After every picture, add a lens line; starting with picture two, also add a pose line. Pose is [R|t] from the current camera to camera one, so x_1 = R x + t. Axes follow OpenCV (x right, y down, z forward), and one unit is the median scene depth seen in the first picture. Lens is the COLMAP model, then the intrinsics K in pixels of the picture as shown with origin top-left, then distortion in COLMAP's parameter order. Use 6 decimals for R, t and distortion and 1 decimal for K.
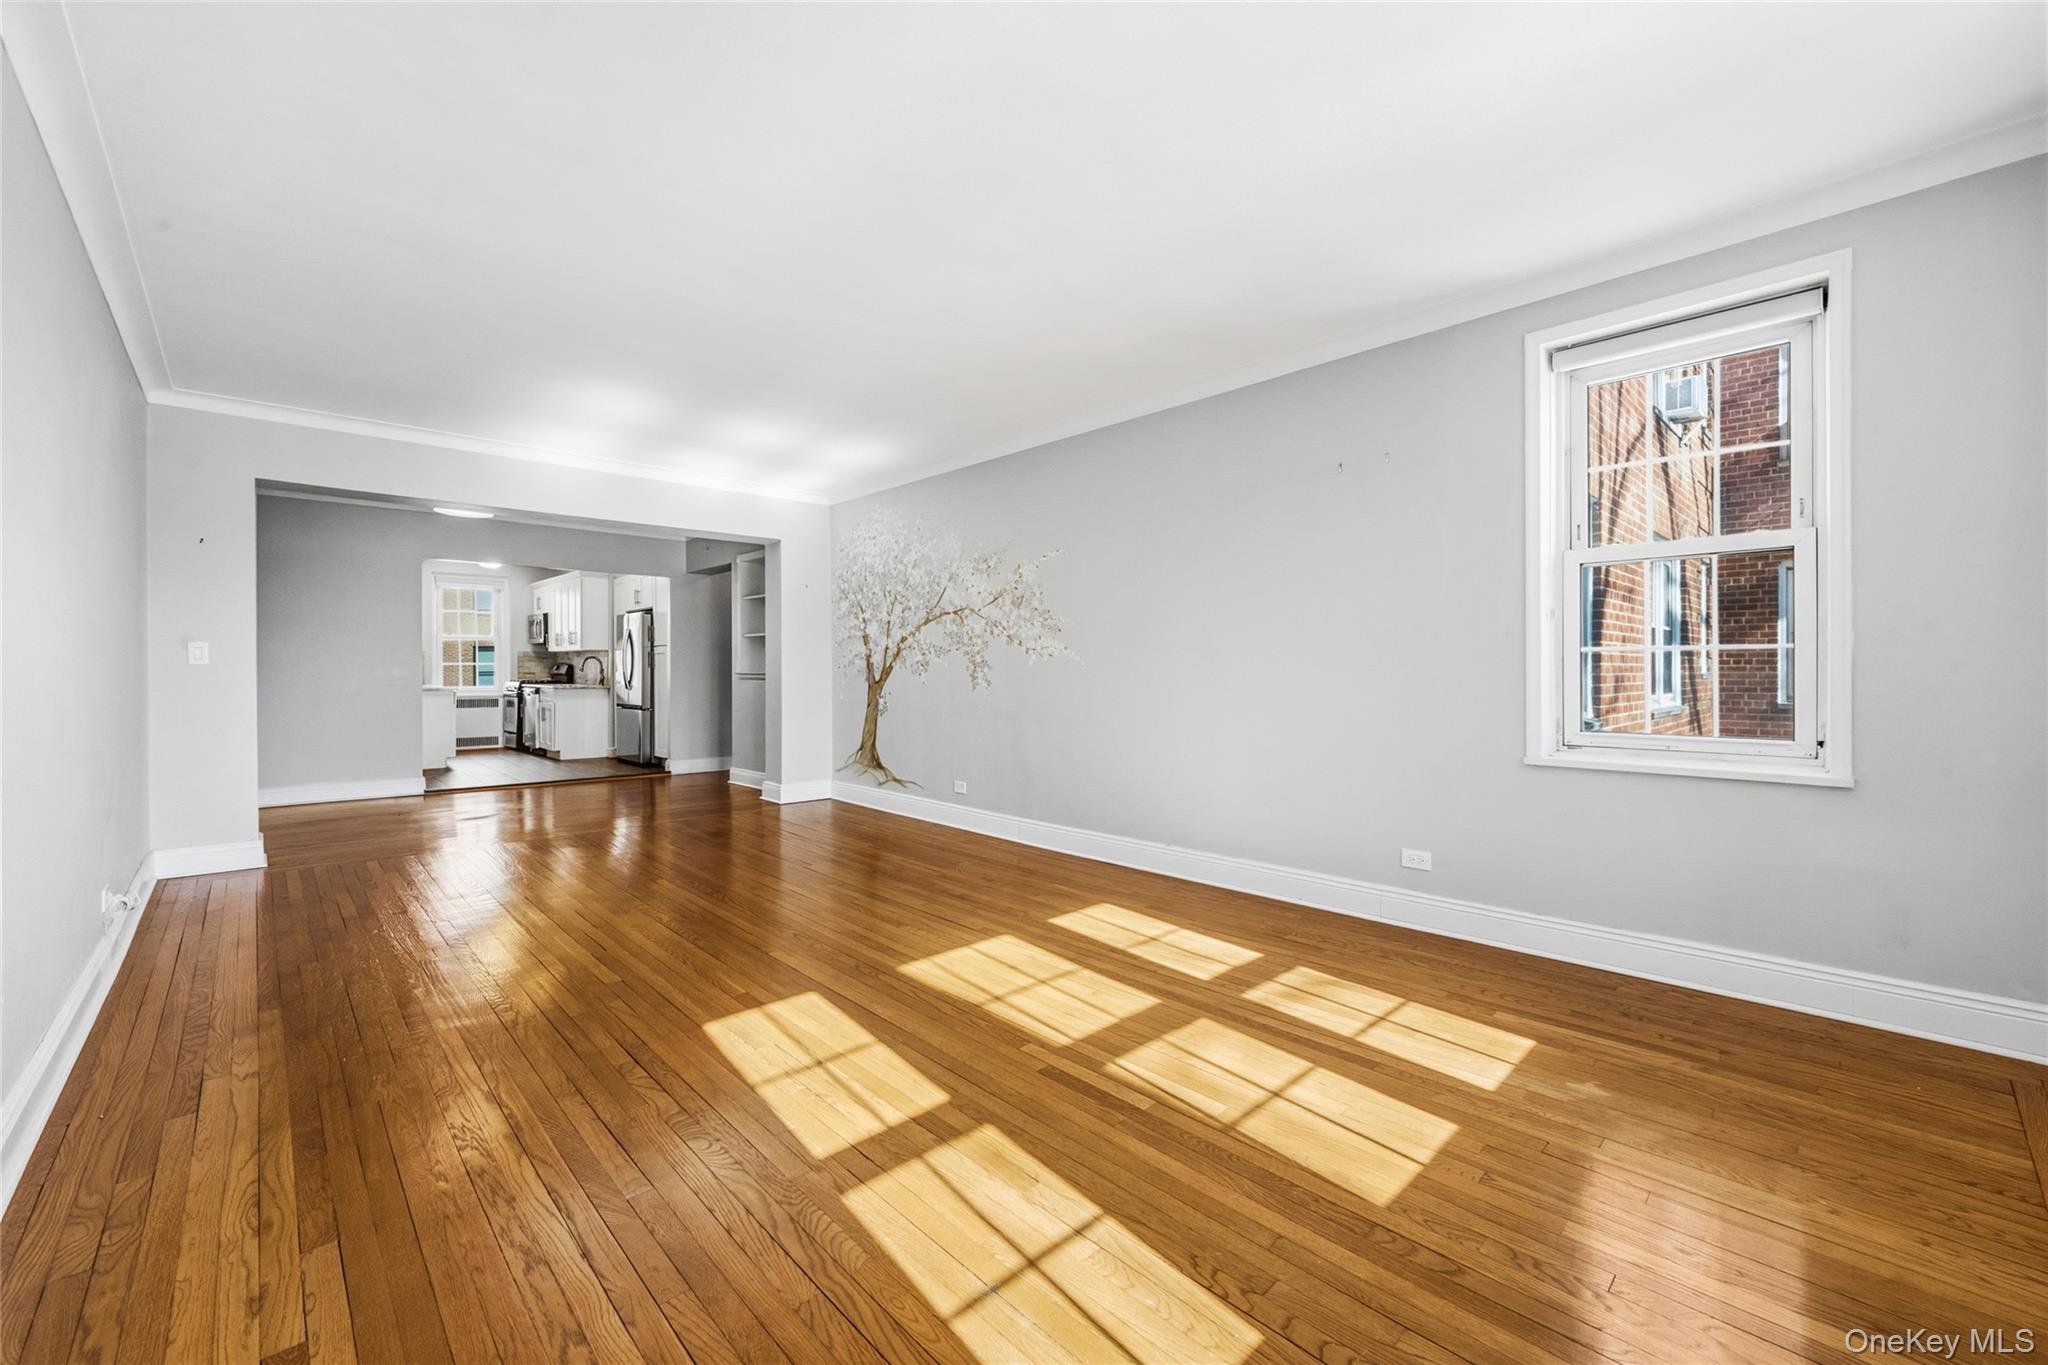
lens RADIAL K [[816.5, 0, 1020.7], [0, 816.5, 671.5], [0, 0, 1]] dist [-0.001946, 0.000749]
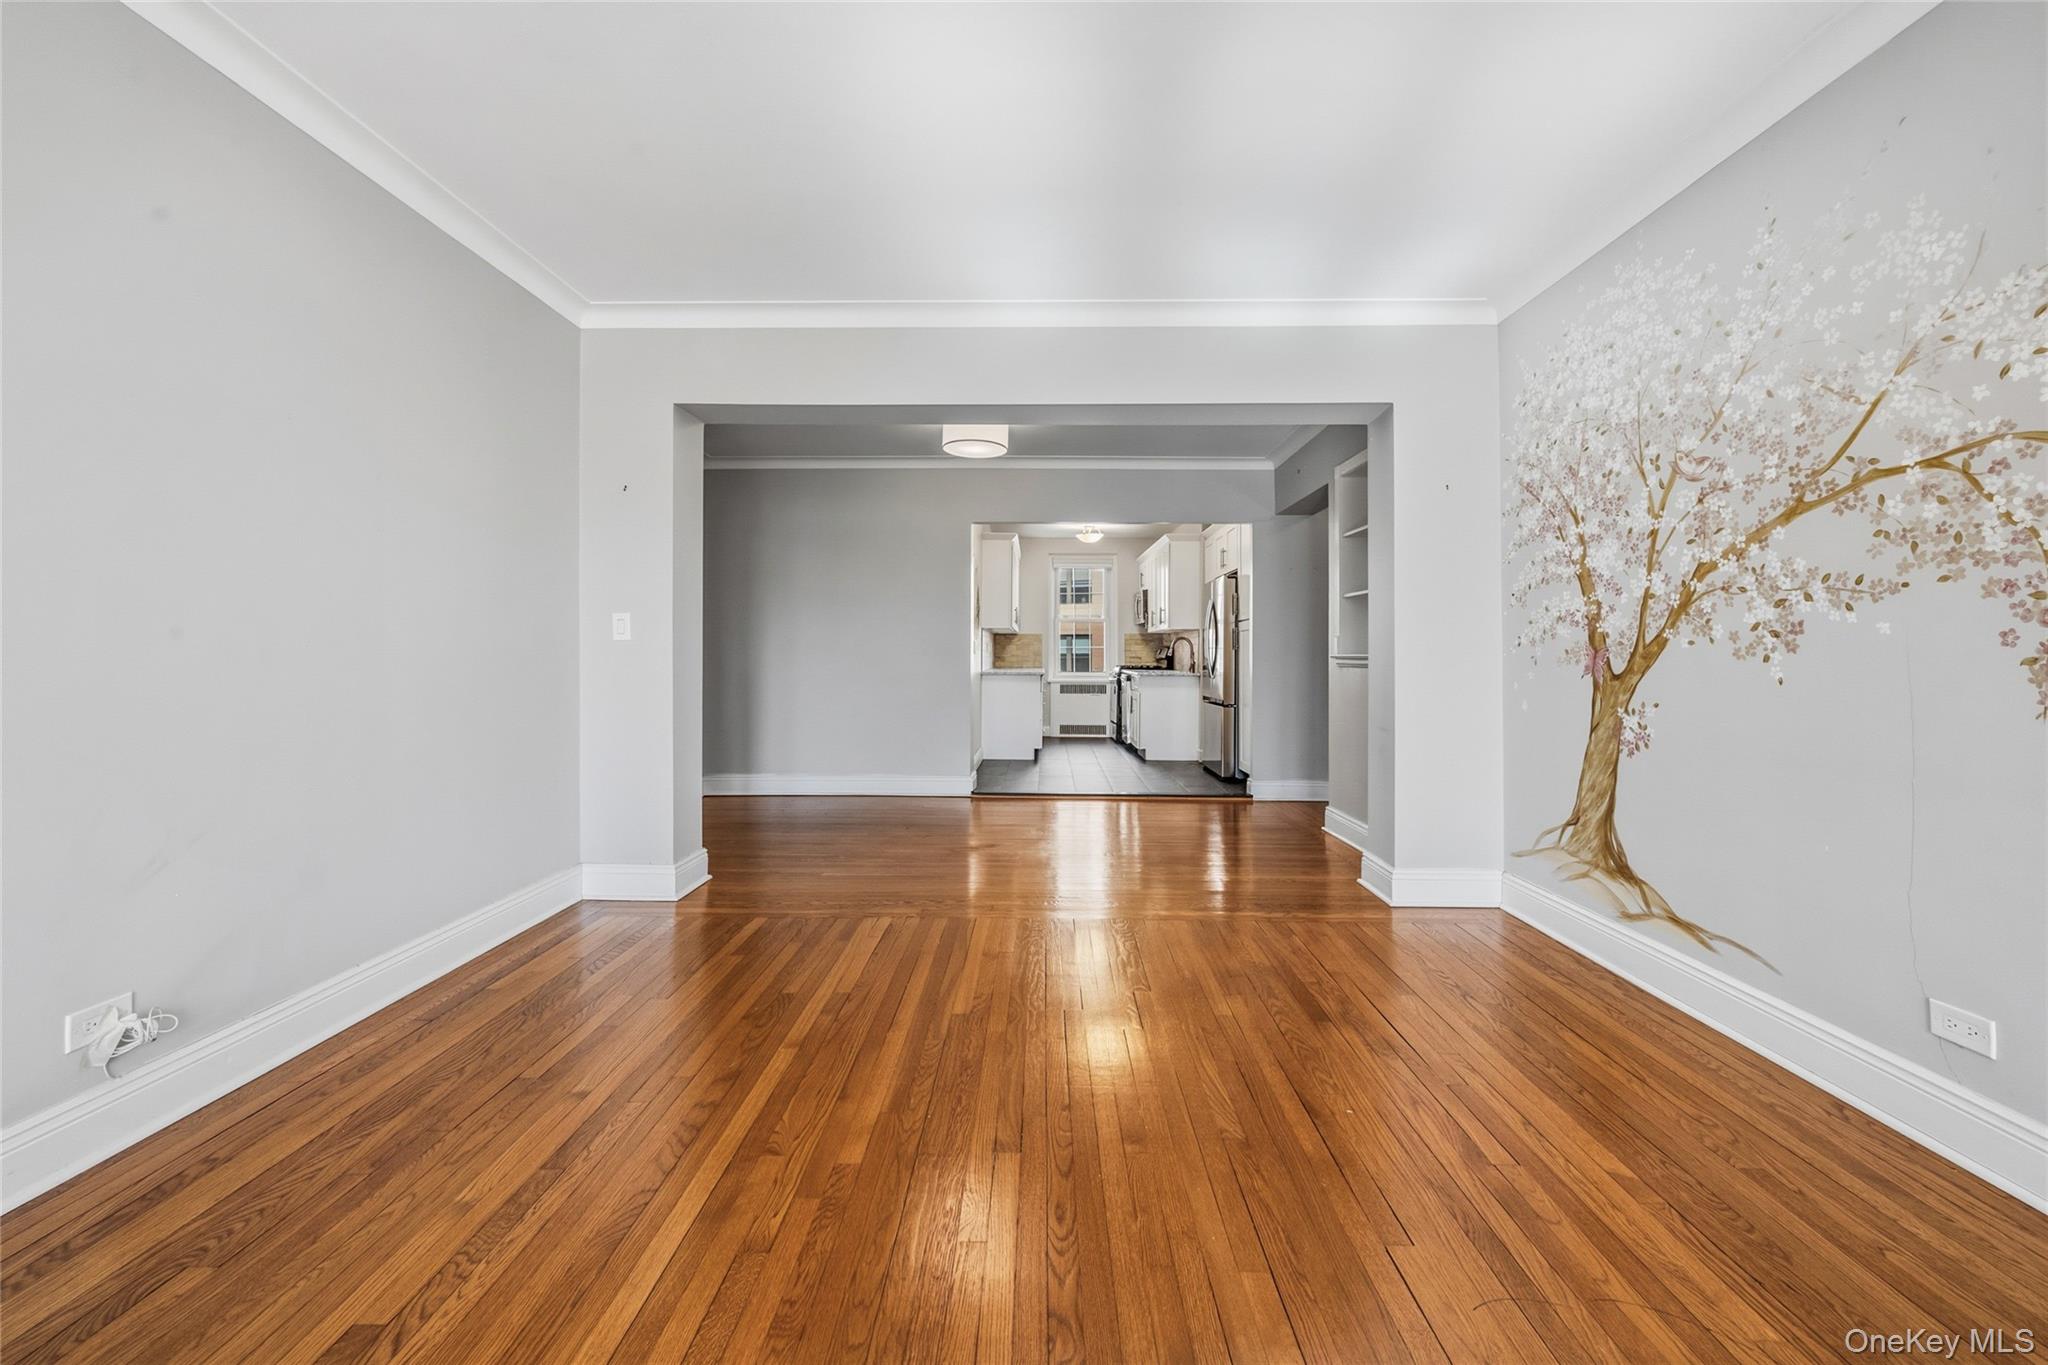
lens RADIAL K [[816.5, 0, 1027.3], [0, 816.5, 649.6], [0, 0, 1]] dist [-0.001946, 0.000749]
pose [[0.718208, -0.003090, -0.695821, -0.098439], [-0.004929, 0.999942, -0.009529, 0.004149], [0.695811, 0.010273, 0.718152, 0.465062]]
